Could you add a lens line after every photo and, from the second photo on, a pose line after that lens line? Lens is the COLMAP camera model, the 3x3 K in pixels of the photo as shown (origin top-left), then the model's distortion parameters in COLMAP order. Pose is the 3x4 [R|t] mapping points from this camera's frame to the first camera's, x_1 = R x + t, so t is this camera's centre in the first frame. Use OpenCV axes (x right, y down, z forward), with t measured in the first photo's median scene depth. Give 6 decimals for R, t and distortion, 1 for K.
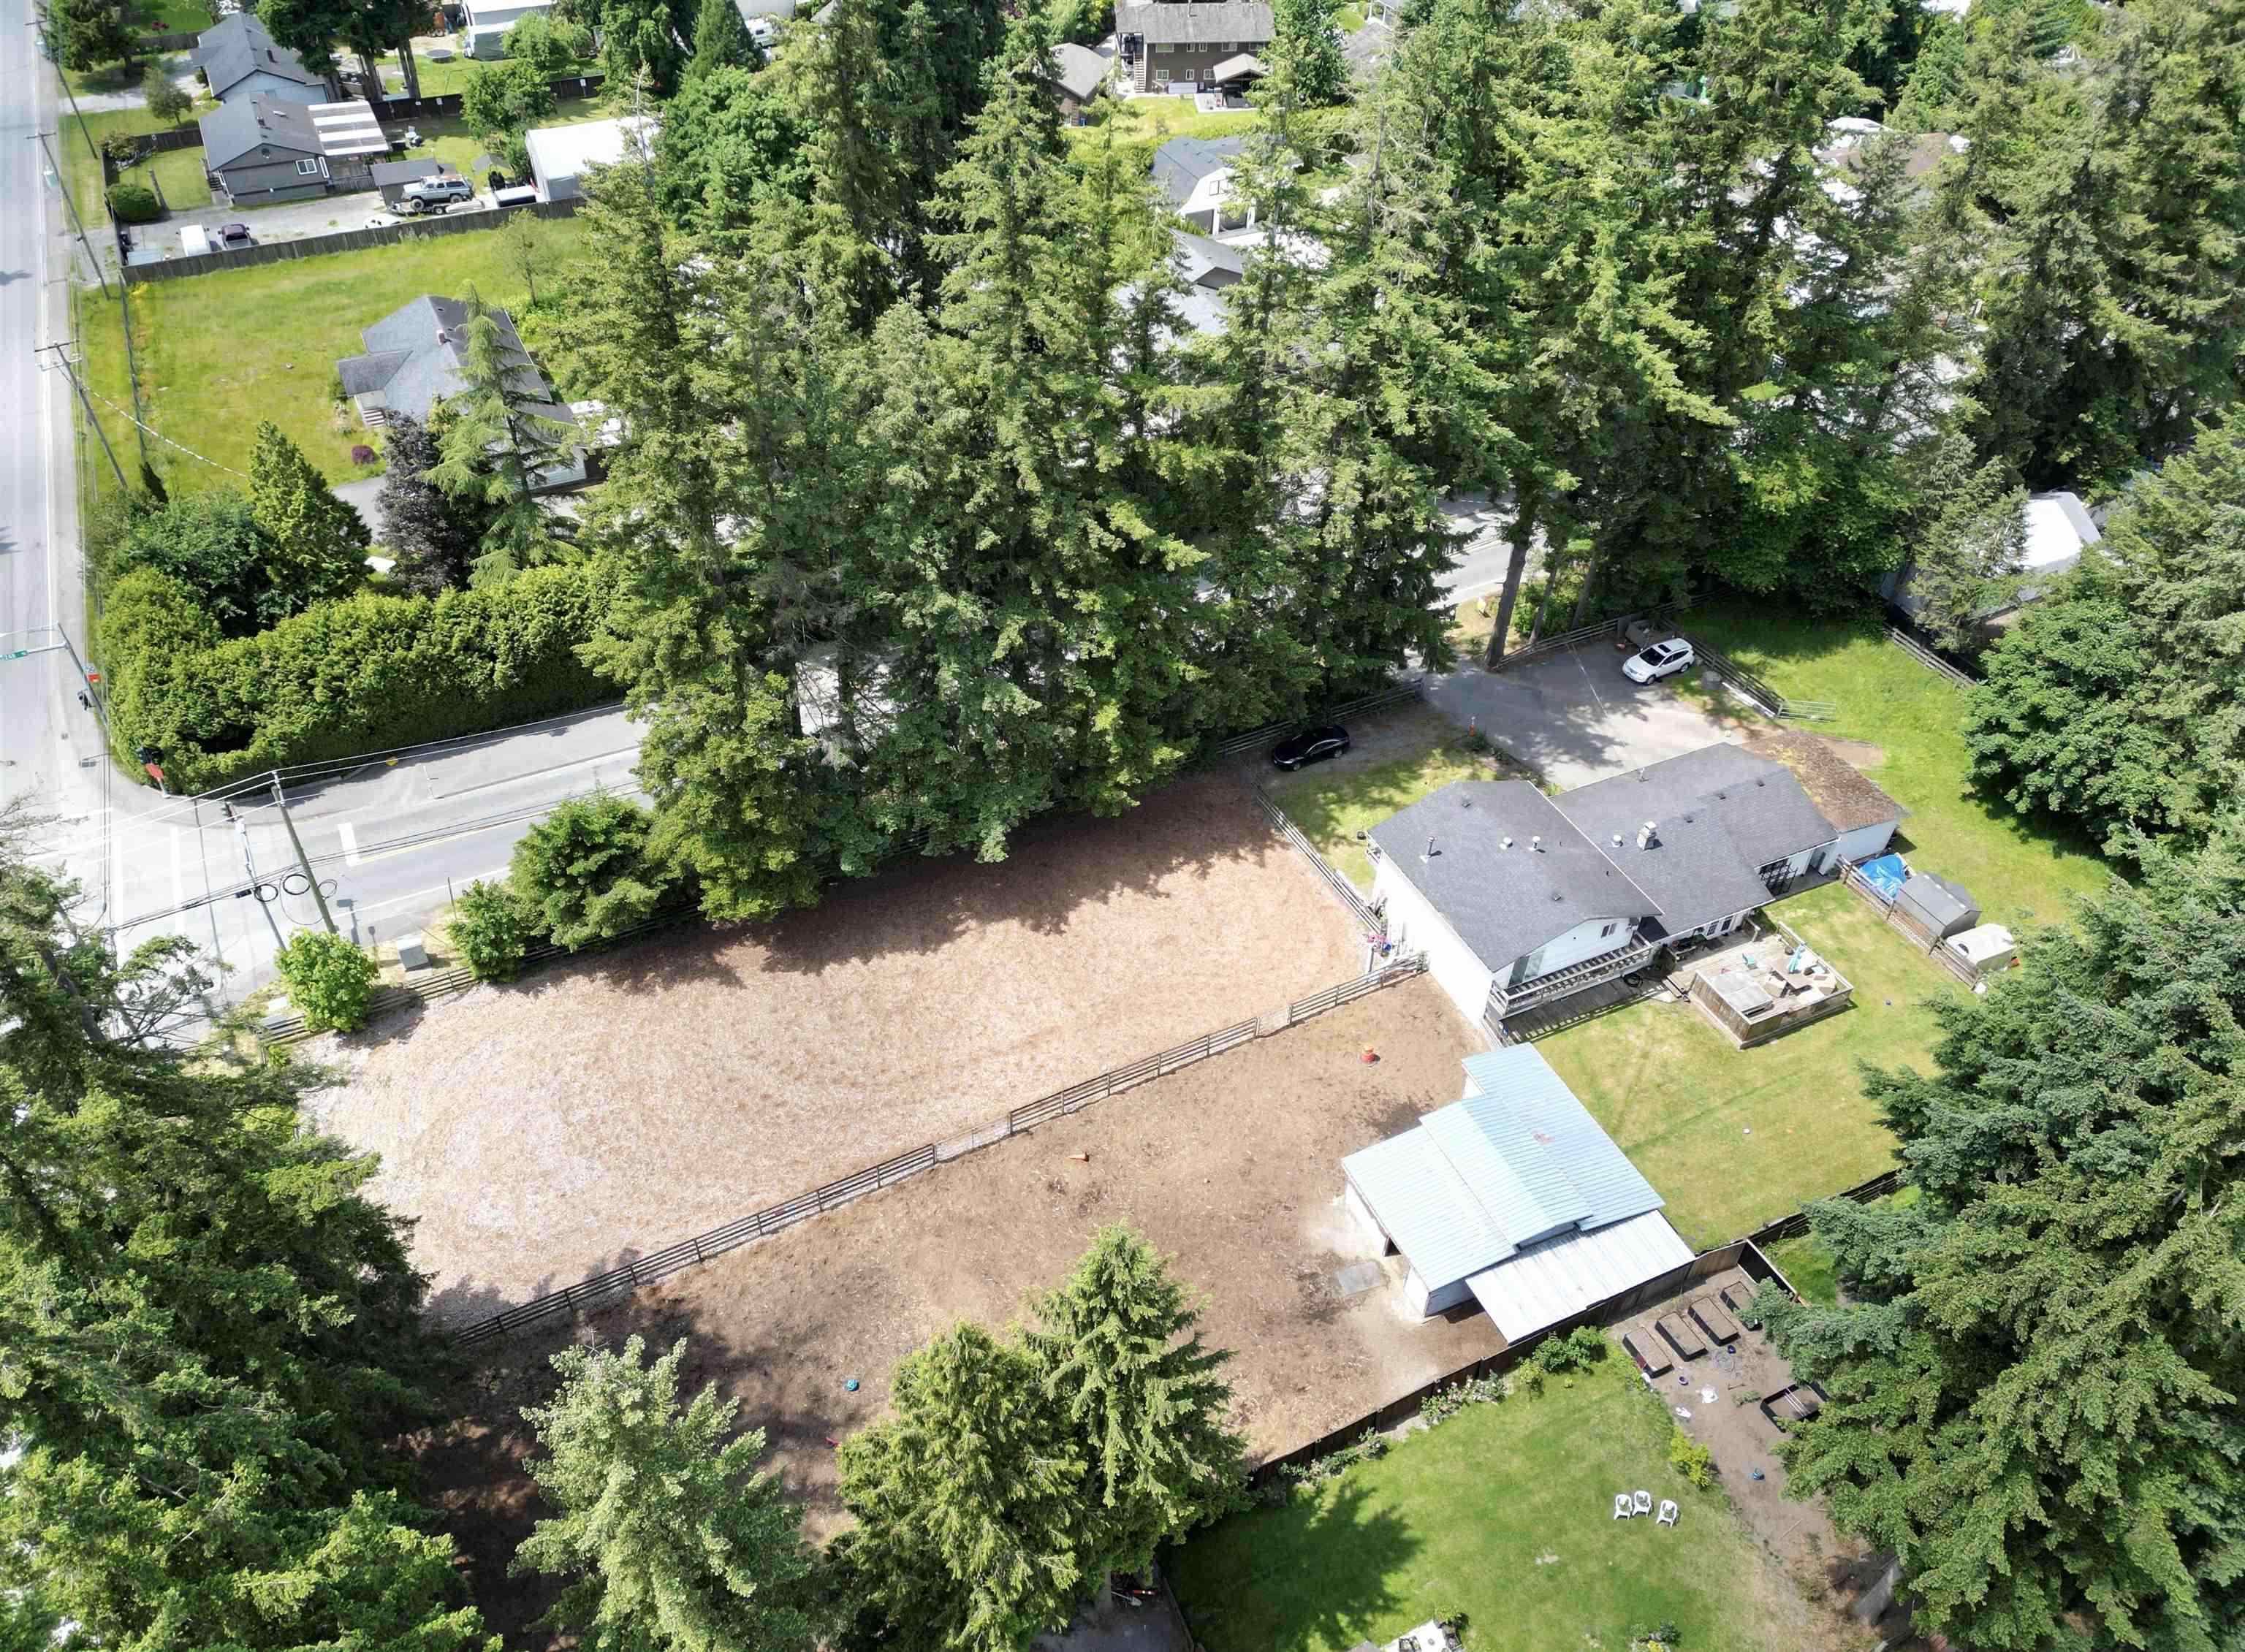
lens RADIAL K [[1715.6, 0, 1122.5], [0, 1715.6, 826.0], [0, 0, 1]] dist [0.057135, 0.000087]
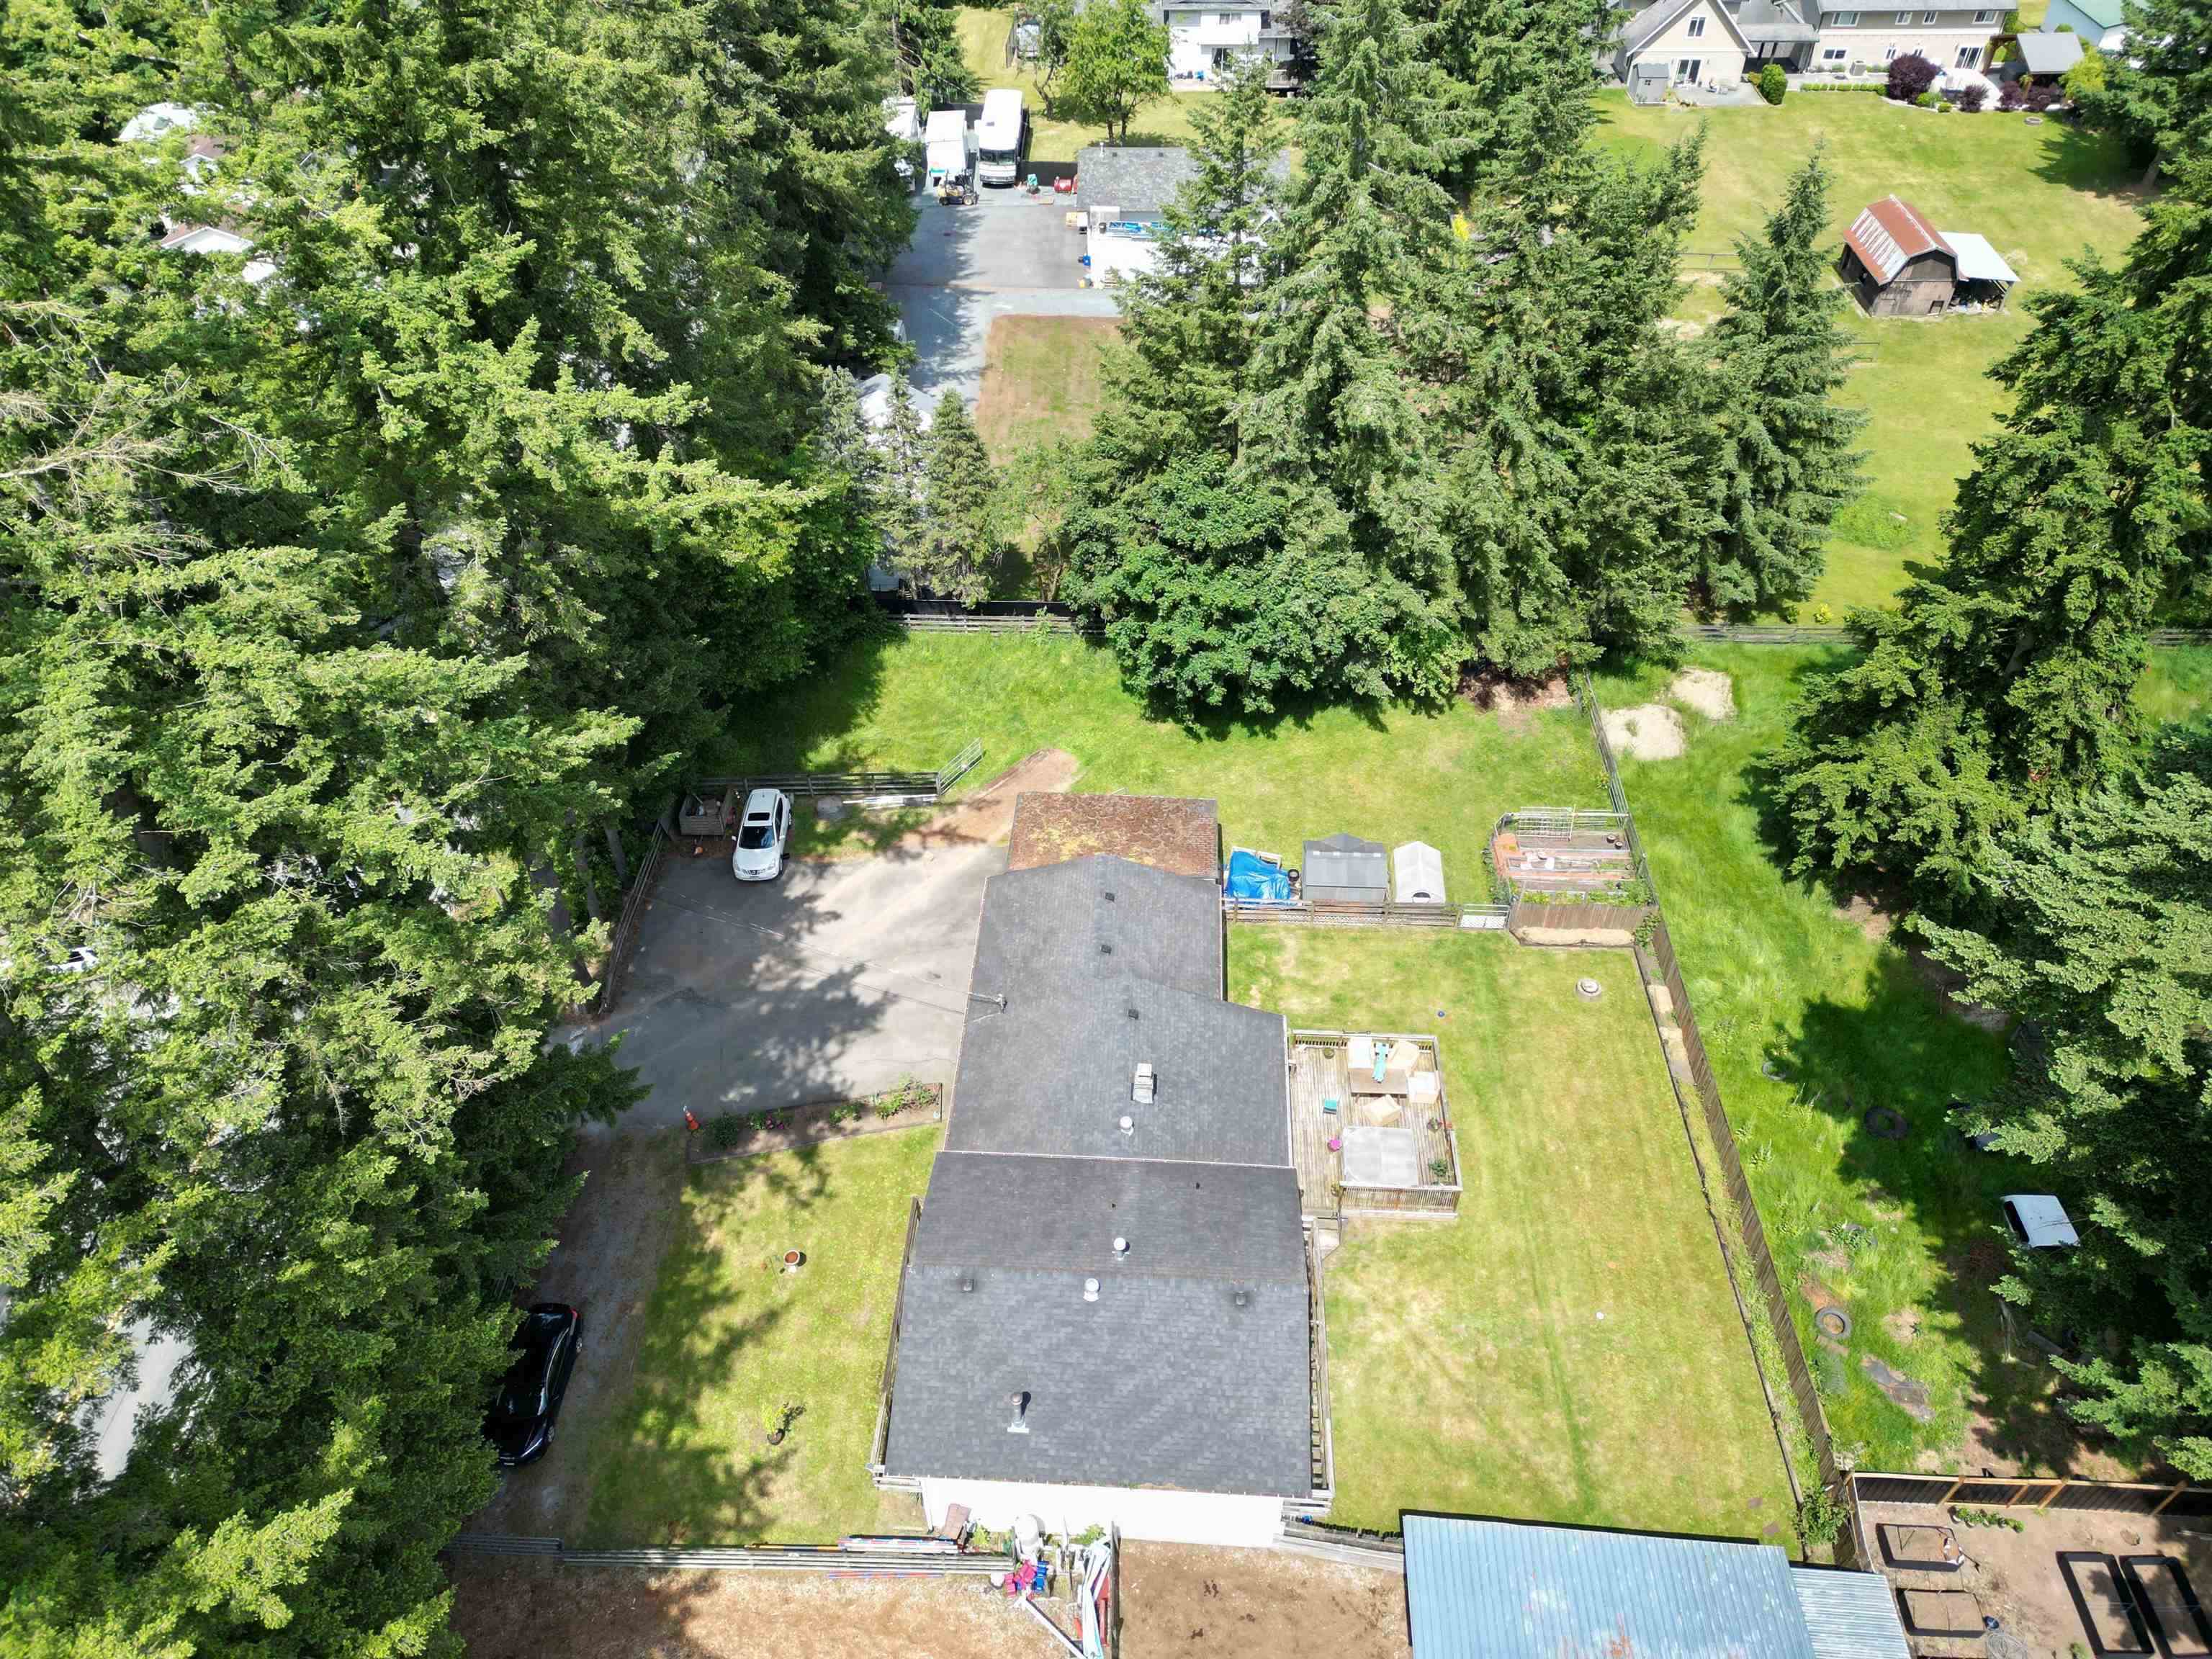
lens RADIAL K [[1490.7, 0, 1106.0], [0, 1490.7, 829.5], [0, 0, 1]] dist [0.080900, -0.000183]
pose [[0.480788, -0.630716, 0.609130, 0.015144], [0.592905, 0.745649, 0.304091, -0.202844], [-0.645993, 0.214953, 0.732454, 0.487989]]
